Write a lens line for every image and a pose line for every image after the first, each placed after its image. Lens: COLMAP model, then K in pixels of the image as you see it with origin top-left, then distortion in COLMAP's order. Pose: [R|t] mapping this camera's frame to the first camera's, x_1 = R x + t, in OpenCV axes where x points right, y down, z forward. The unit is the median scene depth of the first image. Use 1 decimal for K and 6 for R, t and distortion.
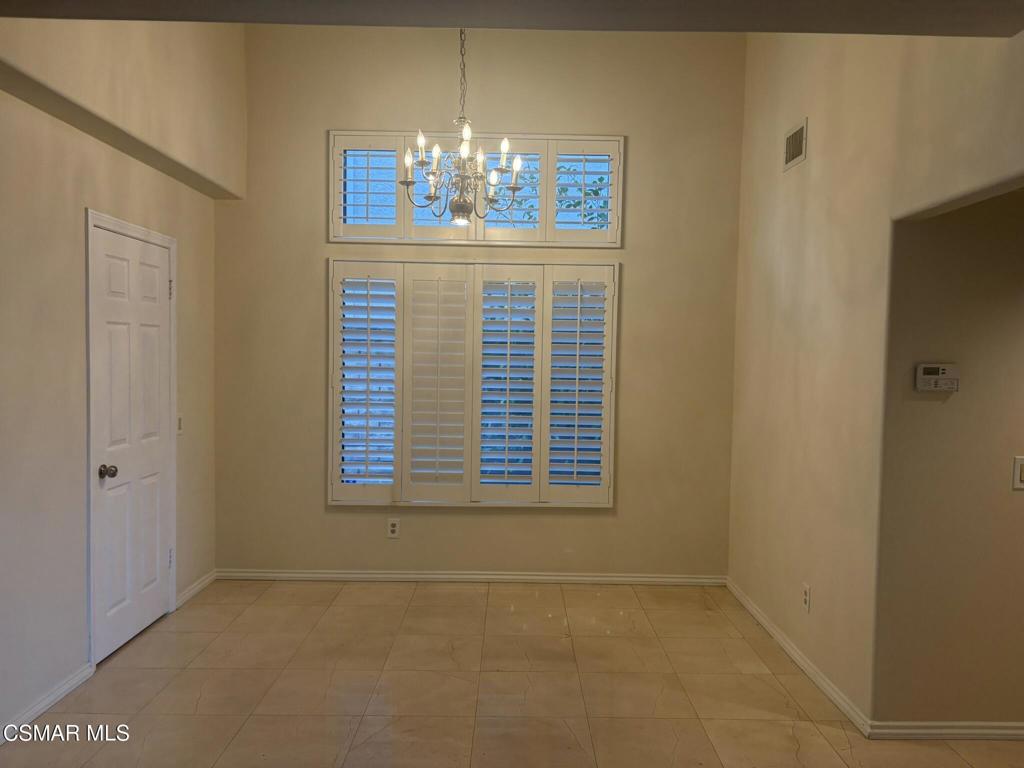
lens RADIAL K [[785.9, 0, 509.4], [0, 785.9, 386.4], [0, 0, 1]] dist [0.047387, -0.043749]
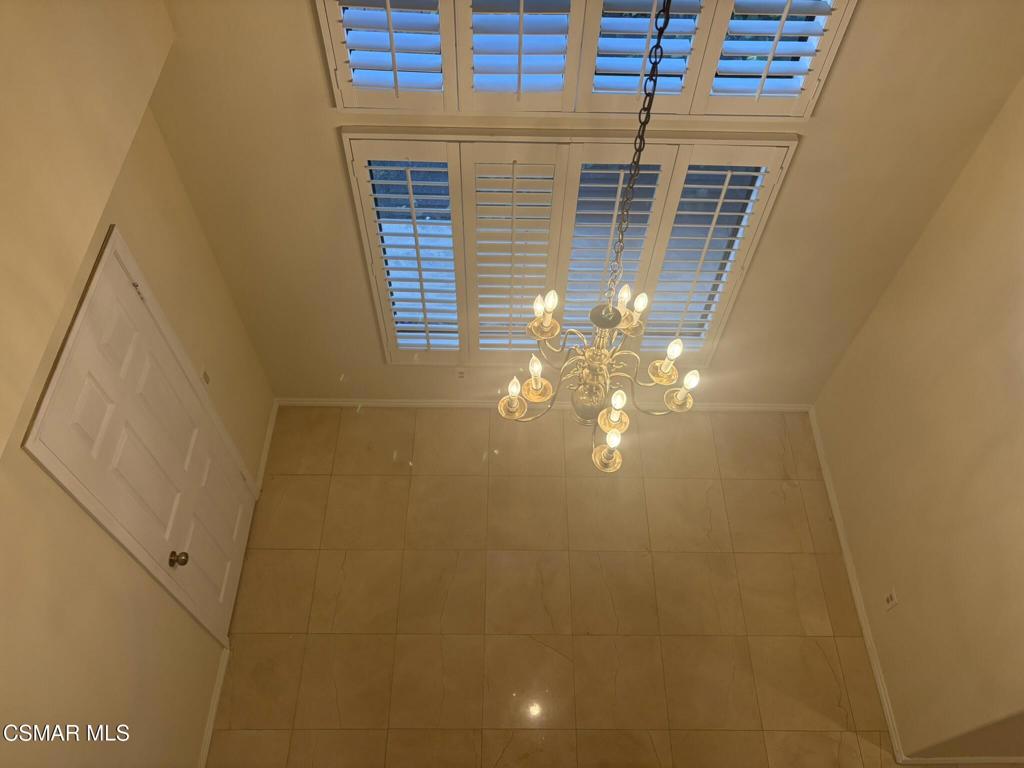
lens RADIAL K [[785.9, 0, 515.5], [0, 785.9, 383.2], [0, 0, 1]] dist [0.047387, -0.043749]
pose [[0.999953, 0.000554, 0.009676, -0.107969], [-0.008110, 0.594411, 0.804121, -0.630805], [-0.005306, -0.804161, 0.594387, 0.525353]]
